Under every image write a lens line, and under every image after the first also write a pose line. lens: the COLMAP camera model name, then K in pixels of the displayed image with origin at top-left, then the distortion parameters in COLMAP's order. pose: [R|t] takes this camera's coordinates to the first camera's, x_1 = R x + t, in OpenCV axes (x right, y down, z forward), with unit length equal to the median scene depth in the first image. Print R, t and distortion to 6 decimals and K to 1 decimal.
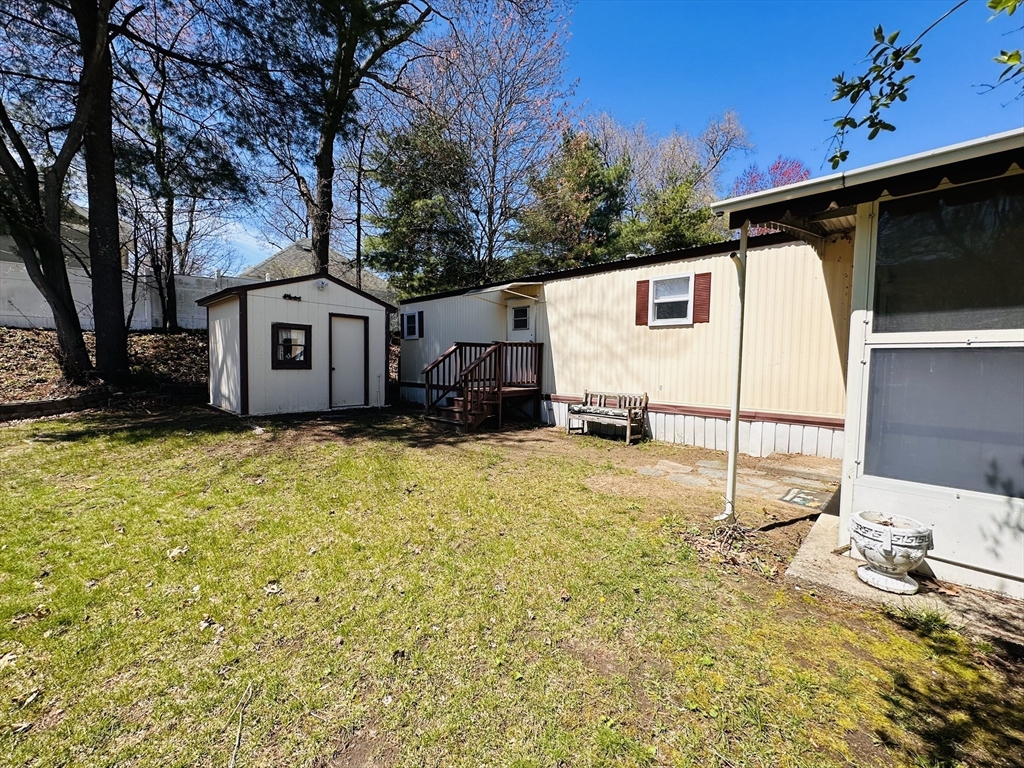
lens RADIAL K [[410.0, 0, 508.4], [0, 410.0, 383.3], [0, 0, 1]] dist [-0.003006, 0.001087]
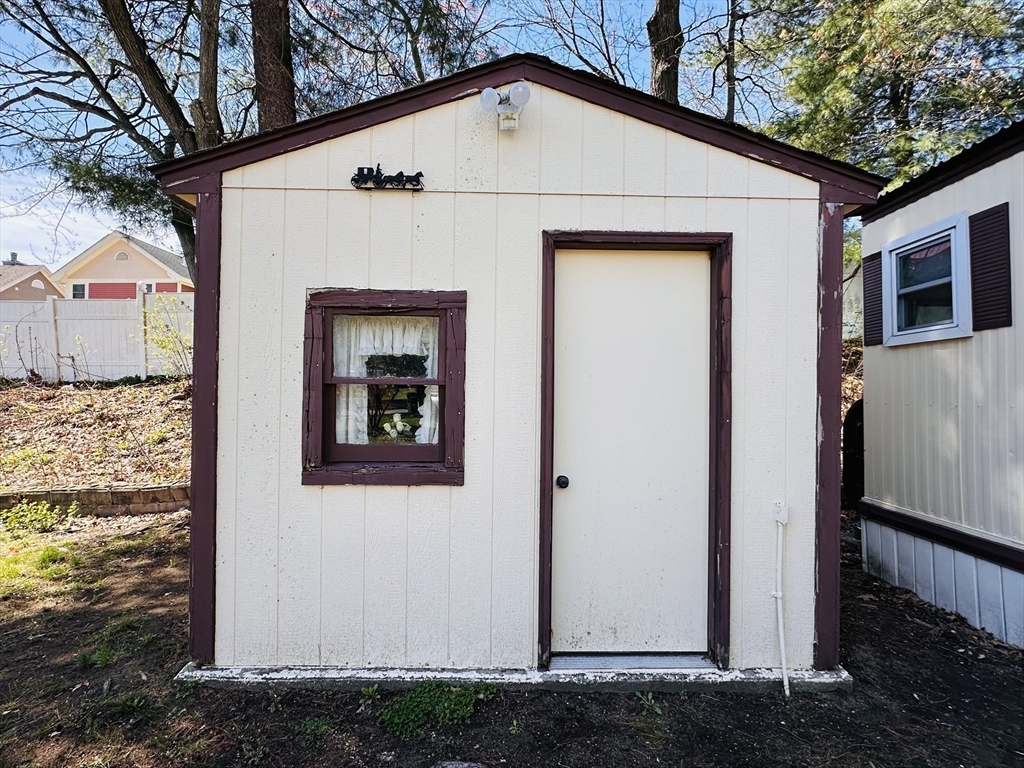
lens RADIAL K [[476.3, 0, 510.5], [0, 476.3, 386.8], [0, 0, 1]] dist [-0.000039, -0.000008]
pose [[0.690991, -0.015239, -0.722703, -0.259473], [-0.041228, 0.997319, -0.060449, -0.070746], [0.721687, 0.071565, 0.688510, 0.801787]]
